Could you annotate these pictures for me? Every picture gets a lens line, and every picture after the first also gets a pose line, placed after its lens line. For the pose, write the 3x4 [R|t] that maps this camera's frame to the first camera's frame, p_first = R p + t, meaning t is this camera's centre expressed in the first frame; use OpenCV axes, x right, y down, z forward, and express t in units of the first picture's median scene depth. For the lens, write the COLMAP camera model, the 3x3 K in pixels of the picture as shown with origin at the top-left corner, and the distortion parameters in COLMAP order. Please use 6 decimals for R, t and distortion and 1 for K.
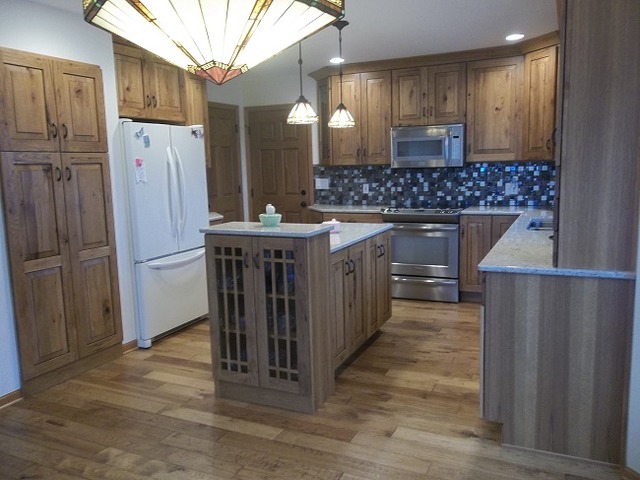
lens RADIAL K [[525.1, 0, 320.0], [0, 525.1, 240.0], [0, 0, 1]] dist [0.017816, -0.018879]
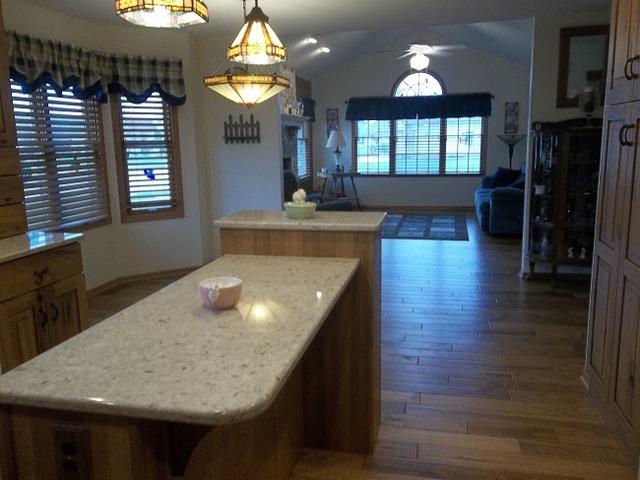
lens RADIAL K [[525.1, 0, 320.0], [0, 525.1, 240.0], [0, 0, 1]] dist [0.017816, -0.018879]
pose [[-0.975281, 0.079761, -0.206073, 0.027907], [0.007575, 0.944102, 0.329565, -0.172837], [0.220840, 0.319858, -0.921369, 1.207886]]
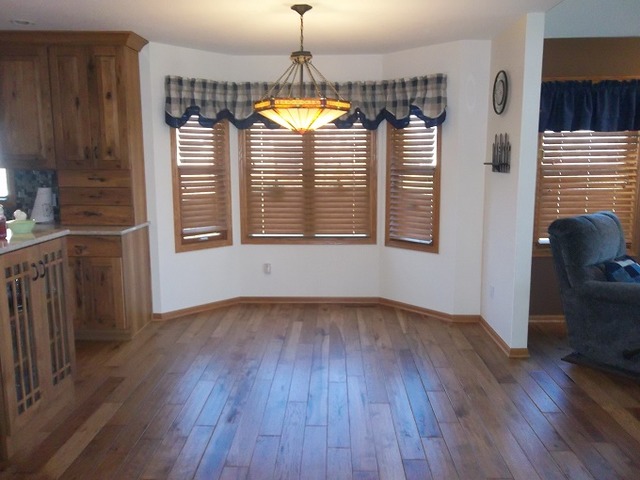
lens RADIAL K [[523.1, 0, 320.0], [0, 523.1, 240.0], [0, 0, 1]] dist [0.016386, -0.001648]
pose [[-0.403924, -0.109734, 0.908187, -0.787378], [0.141268, 0.973388, 0.180442, -0.073711], [-0.903819, 0.201183, -0.377673, 0.597595]]
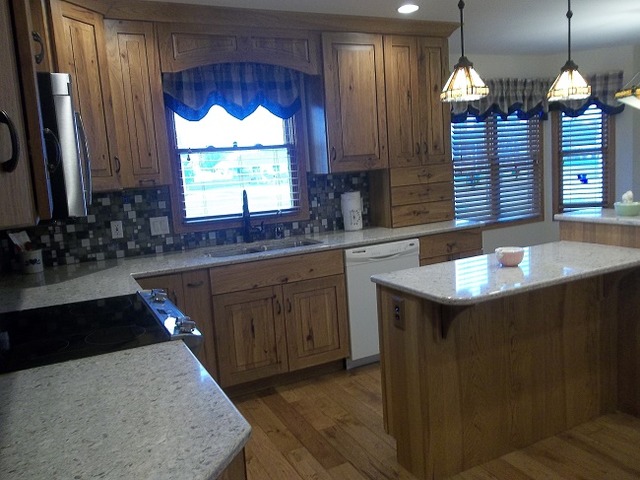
lens RADIAL K [[525.1, 0, 320.0], [0, 525.1, 240.0], [0, 0, 1]] dist [0.017816, -0.018879]
pose [[-0.775100, -0.002812, 0.631833, -0.177118], [0.184444, 0.955427, 0.230519, -0.205059], [-0.604318, 0.295213, -0.740033, 1.408890]]
